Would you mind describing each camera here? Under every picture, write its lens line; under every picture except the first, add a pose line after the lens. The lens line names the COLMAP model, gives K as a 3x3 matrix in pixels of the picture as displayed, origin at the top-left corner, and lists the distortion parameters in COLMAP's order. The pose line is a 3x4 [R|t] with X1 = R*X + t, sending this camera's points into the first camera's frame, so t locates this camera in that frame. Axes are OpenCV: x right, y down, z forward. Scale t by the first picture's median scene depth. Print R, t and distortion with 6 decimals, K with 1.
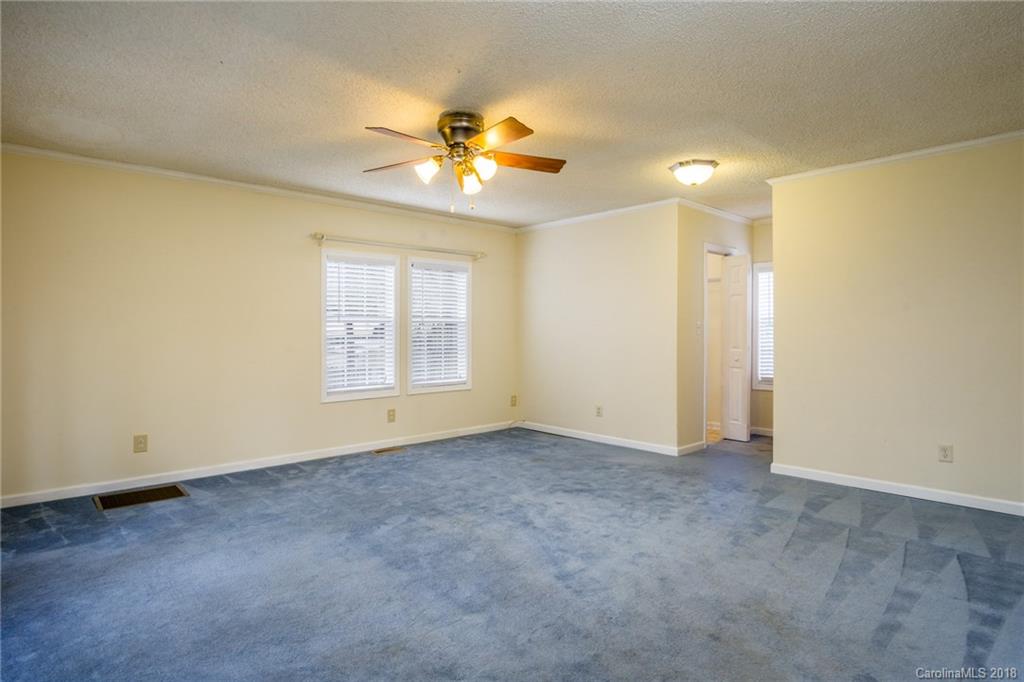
lens RADIAL K [[556.4, 0, 497.6], [0, 556.4, 331.7], [0, 0, 1]] dist [-0.024347, 0.002259]
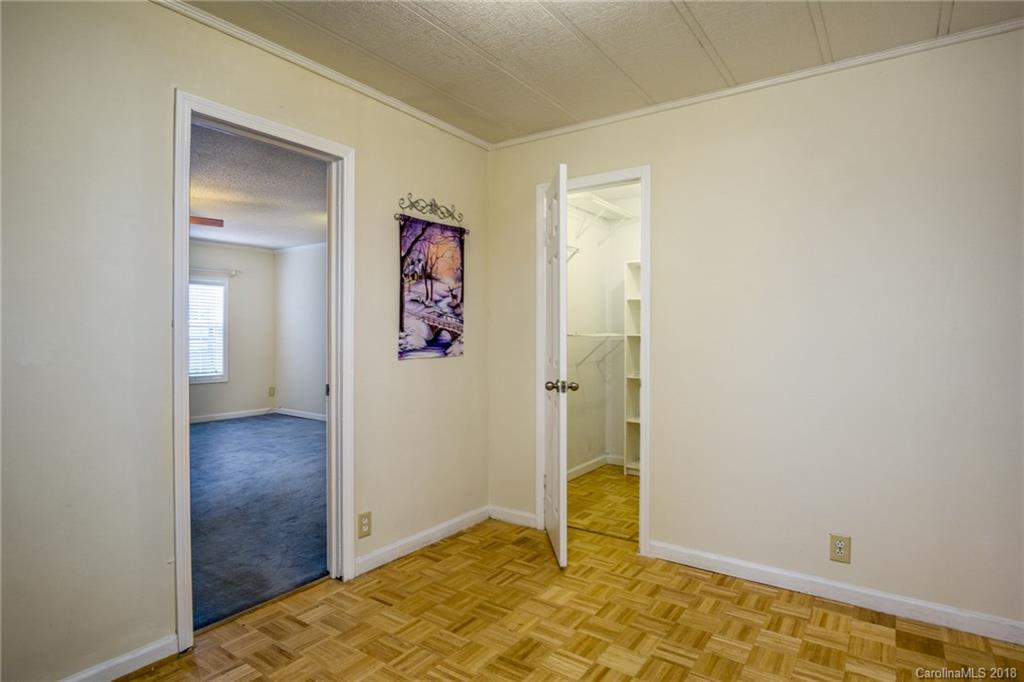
lens RADIAL K [[556.4, 0, 497.6], [0, 556.4, 331.7], [0, 0, 1]] dist [-0.024347, 0.002259]
pose [[0.980293, 0.002255, 0.197538, 0.296470], [-0.001201, 0.999984, -0.005452, -0.001065], [-0.197548, 0.005108, 0.980280, -0.312181]]
